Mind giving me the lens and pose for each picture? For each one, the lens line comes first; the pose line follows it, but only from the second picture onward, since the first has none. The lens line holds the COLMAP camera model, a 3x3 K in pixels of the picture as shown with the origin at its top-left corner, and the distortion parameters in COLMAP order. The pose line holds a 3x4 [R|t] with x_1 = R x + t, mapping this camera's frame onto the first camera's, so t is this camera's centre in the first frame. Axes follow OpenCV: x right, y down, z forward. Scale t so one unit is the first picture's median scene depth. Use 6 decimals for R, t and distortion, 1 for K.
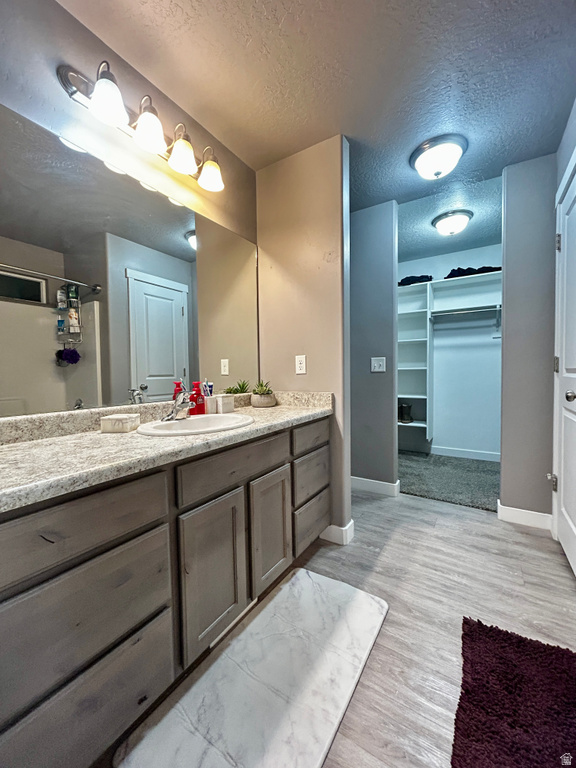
lens RADIAL K [[308.6, 0, 288.0], [0, 308.6, 384.0], [0, 0, 1]] dist [-0.000063, -0.000013]
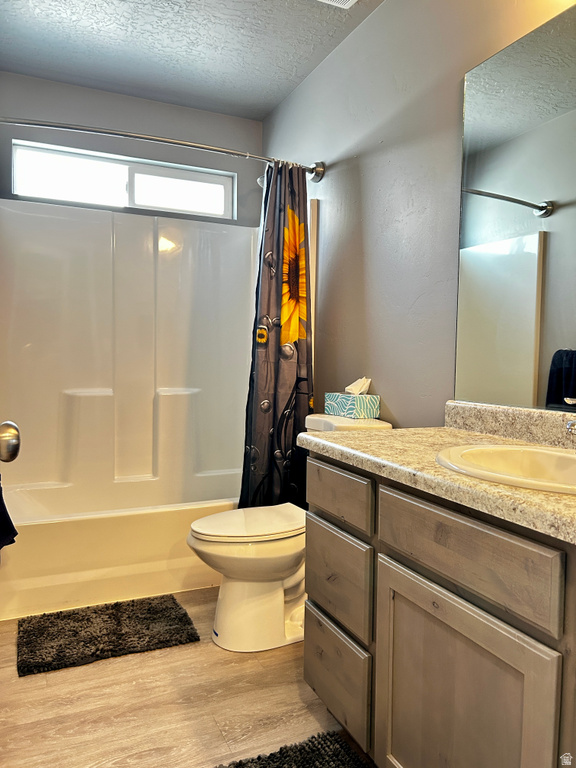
lens RADIAL K [[589.7, 0, 288.0], [0, 589.7, 384.0], [0, 0, 1]] dist [0.059231, -0.000978]
pose [[-0.549619, 0.058454, -0.833368, 0.889330], [-0.030548, 0.995476, 0.089972, -0.095542], [0.834857, 0.074908, -0.545347, 1.442571]]
